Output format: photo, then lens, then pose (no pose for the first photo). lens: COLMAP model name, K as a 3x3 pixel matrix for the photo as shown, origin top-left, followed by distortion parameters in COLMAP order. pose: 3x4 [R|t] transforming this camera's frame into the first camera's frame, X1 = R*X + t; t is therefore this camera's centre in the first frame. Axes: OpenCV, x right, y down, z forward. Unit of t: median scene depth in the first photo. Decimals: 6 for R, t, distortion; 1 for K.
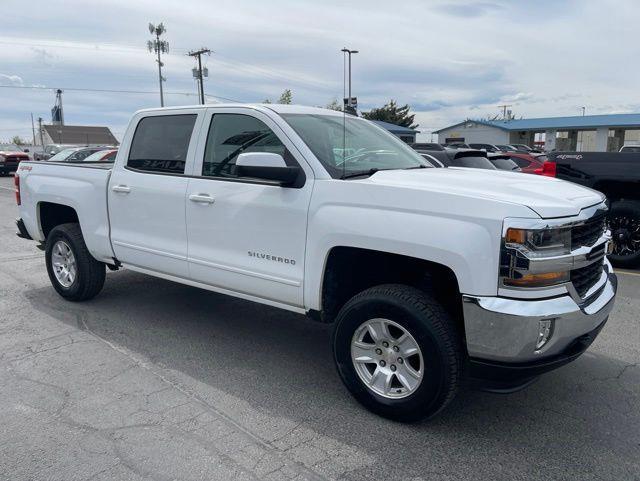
lens RADIAL K [[484.6, 0, 321.8], [0, 484.6, 238.9], [0, 0, 1]] dist [0.073913, -0.096093]
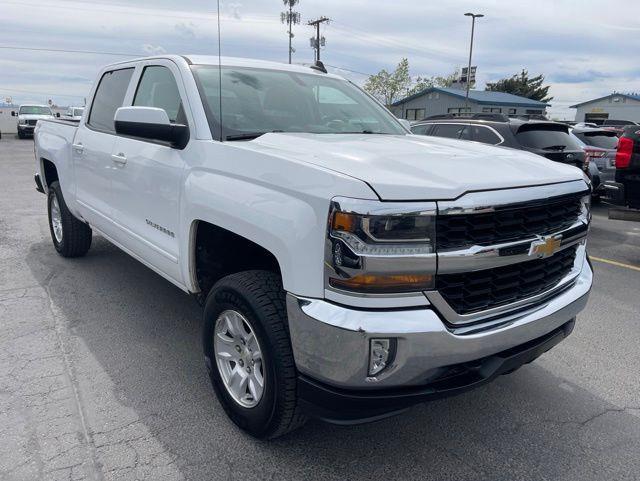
lens RADIAL K [[484.6, 0, 321.8], [0, 484.6, 238.9], [0, 0, 1]] dist [0.073913, -0.096093]
pose [[0.969186, 0.082478, -0.232114, 0.343345], [-0.069944, 0.995639, 0.061736, -0.015119], [0.236193, -0.043599, 0.970727, 0.178381]]
